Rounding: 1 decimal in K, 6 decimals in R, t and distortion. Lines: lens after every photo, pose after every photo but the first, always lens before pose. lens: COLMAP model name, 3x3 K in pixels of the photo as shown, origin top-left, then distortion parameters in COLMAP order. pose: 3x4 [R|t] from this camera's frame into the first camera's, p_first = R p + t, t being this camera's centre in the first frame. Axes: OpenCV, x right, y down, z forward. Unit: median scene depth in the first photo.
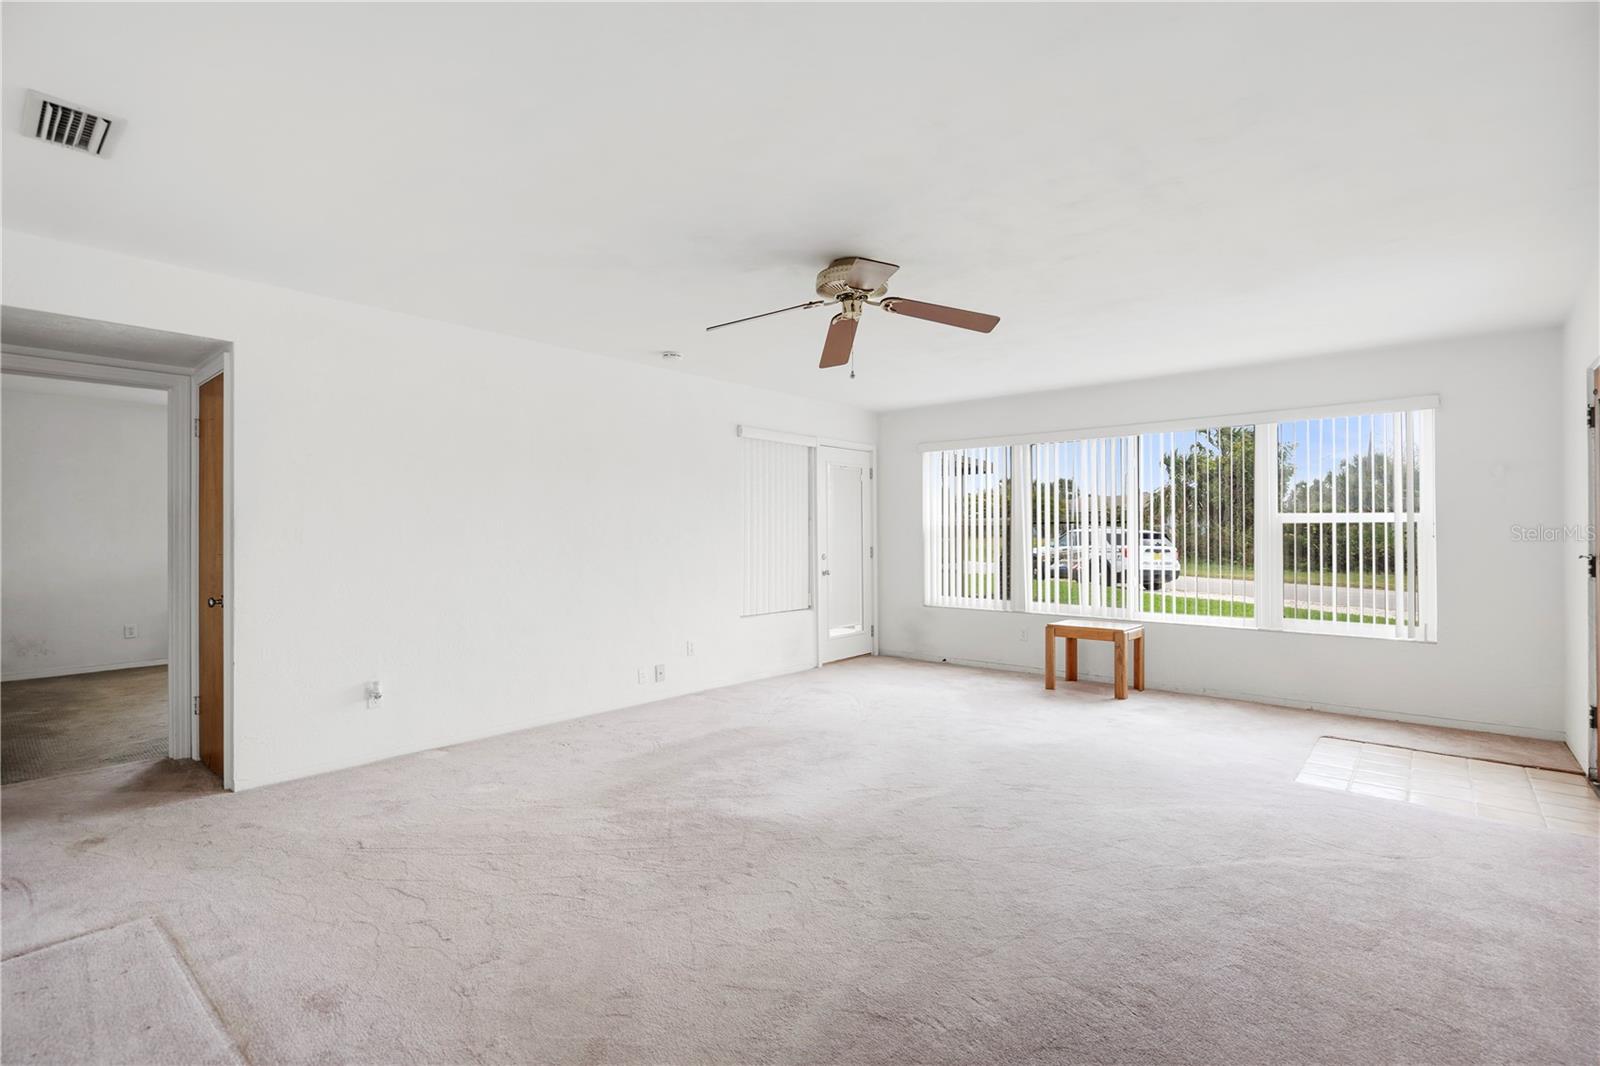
lens RADIAL K [[728.9, 0, 804.5], [0, 728.9, 548.6], [0, 0, 1]] dist [-0.001220, 0.000432]
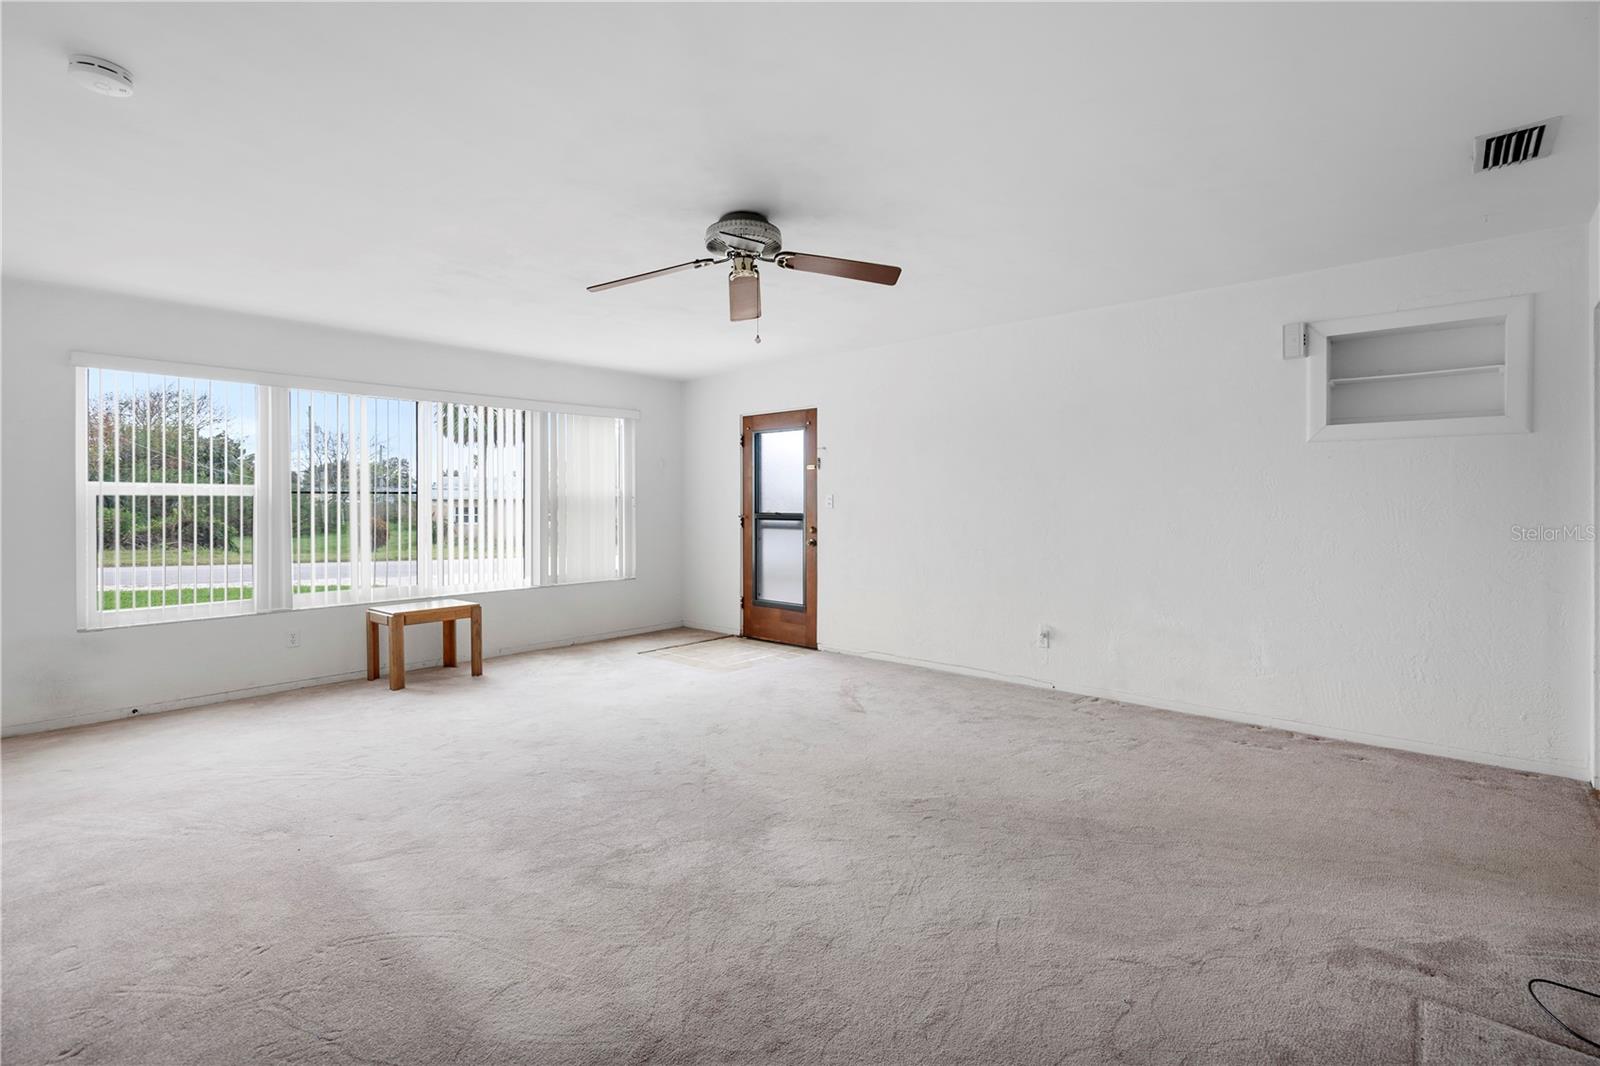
lens RADIAL K [[733.7, 0, 816.4], [0, 733.7, 507.4], [0, 0, 1]] dist [-0.000567, -0.000152]
pose [[0.010138, -0.003302, 0.999943, -0.464144], [0.023857, 0.999711, 0.003060, -0.007746], [-0.999664, 0.023825, 0.010214, 0.468718]]
